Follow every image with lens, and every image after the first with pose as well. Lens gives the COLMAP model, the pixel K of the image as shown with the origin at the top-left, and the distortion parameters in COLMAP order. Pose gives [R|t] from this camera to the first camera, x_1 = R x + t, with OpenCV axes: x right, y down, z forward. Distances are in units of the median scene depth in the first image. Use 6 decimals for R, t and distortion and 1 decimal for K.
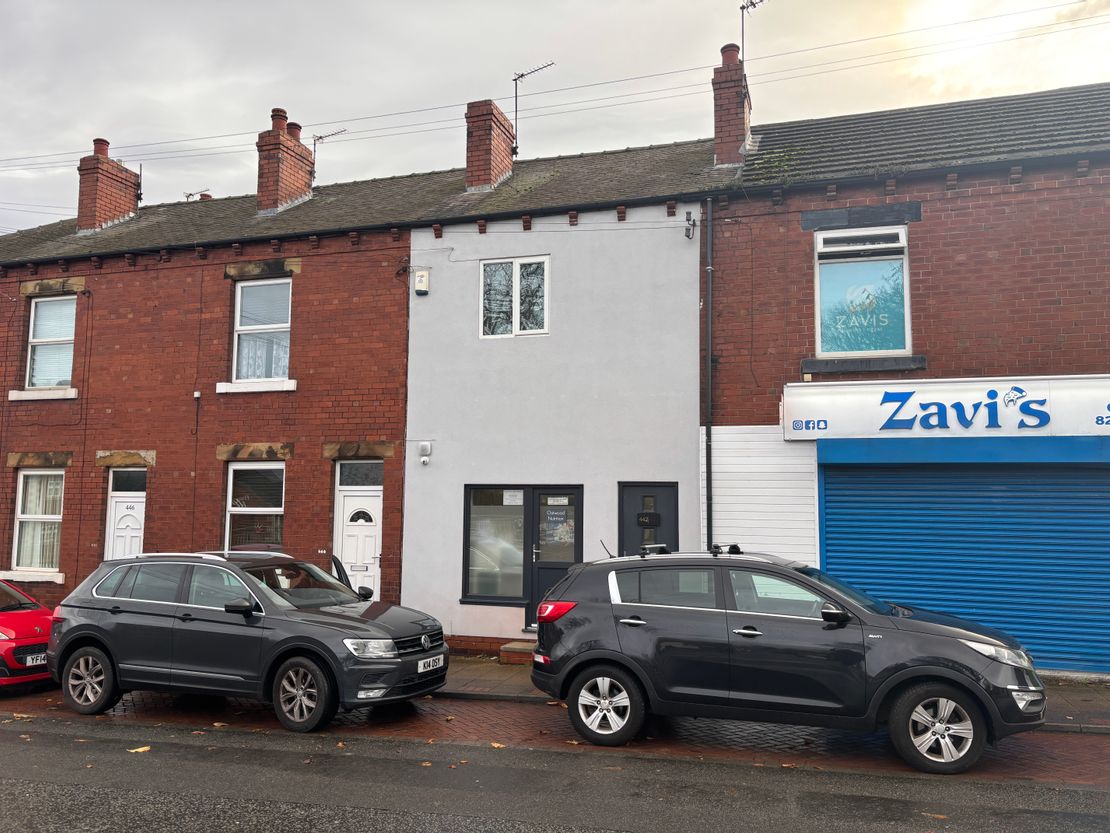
lens RADIAL K [[843.7, 0, 562.7], [0, 843.7, 416.6], [0, 0, 1]] dist [-0.006689, -0.004396]
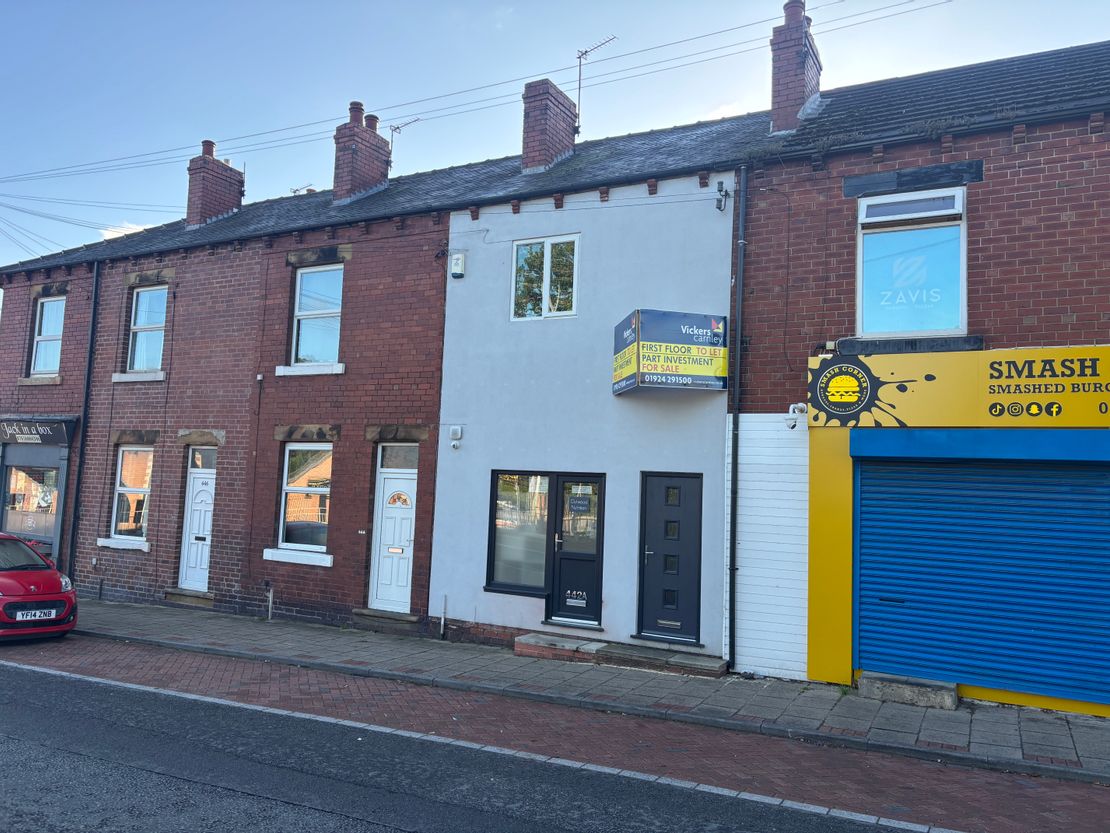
lens RADIAL K [[843.7, 0, 551.3], [0, 843.7, 414.4], [0, 0, 1]] dist [-0.006689, -0.004396]
pose [[0.979413, 0.016895, -0.201158, 0.141347], [-0.016408, 0.999857, 0.004090, 0.010356], [0.201199, -0.000705, 0.979550, 0.050657]]
